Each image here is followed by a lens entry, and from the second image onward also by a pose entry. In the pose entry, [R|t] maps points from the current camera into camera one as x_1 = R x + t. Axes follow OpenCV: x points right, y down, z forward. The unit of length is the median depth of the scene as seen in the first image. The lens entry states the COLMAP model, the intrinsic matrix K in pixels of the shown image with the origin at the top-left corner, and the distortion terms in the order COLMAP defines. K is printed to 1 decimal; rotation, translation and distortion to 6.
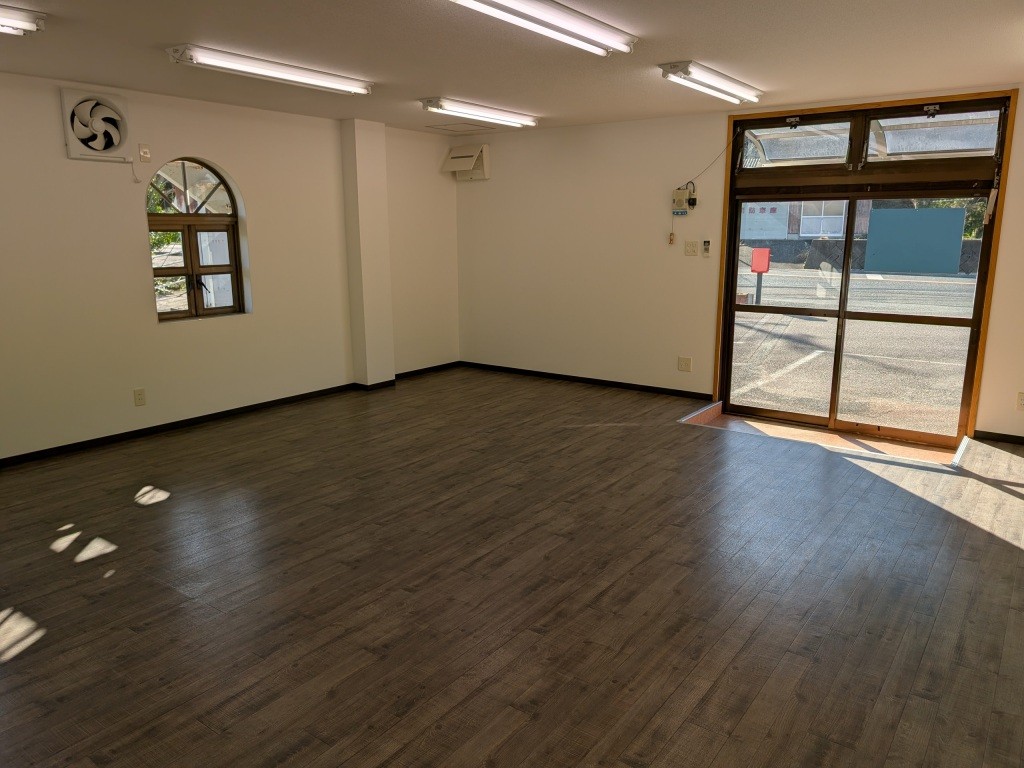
lens RADIAL K [[724.5, 0, 576.8], [0, 724.5, 389.7], [0, 0, 1]] dist [0.055811, -0.046530]
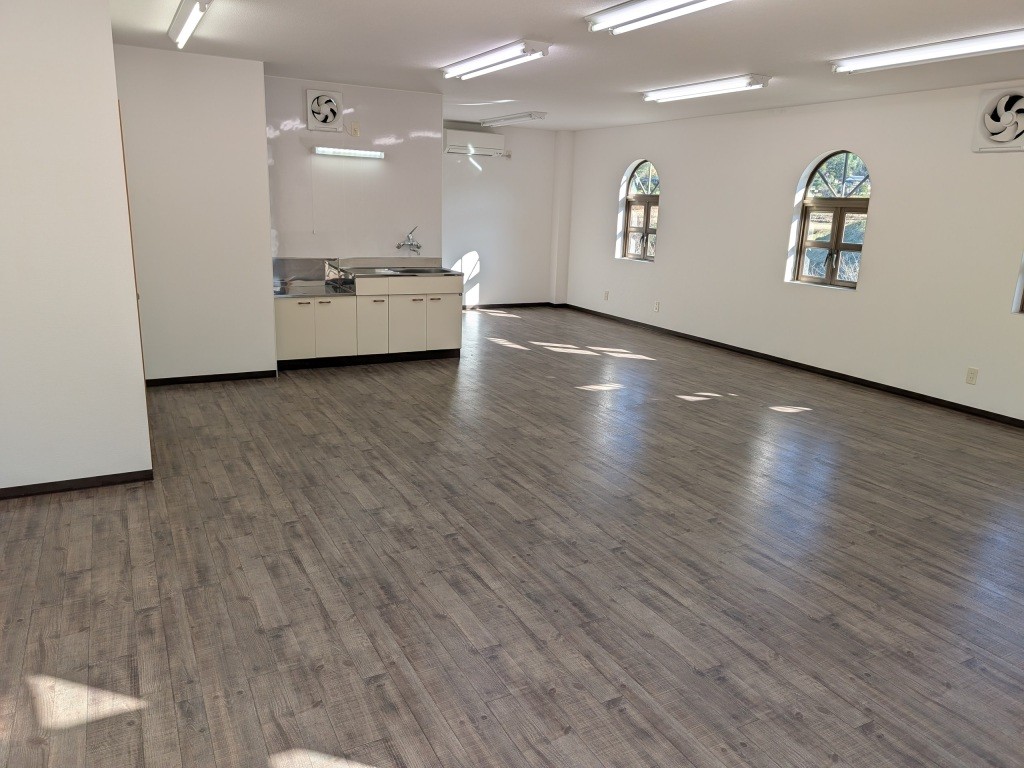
lens RADIAL K [[702.0, 0, 475.3], [0, 702.0, 407.7], [0, 0, 1]] dist [0.041106, 0.004928]
pose [[-0.495130, 0.233585, -0.836830, 0.676711], [-0.225513, 0.895617, 0.383424, -0.193352], [0.839041, 0.378561, -0.390771, 0.848418]]
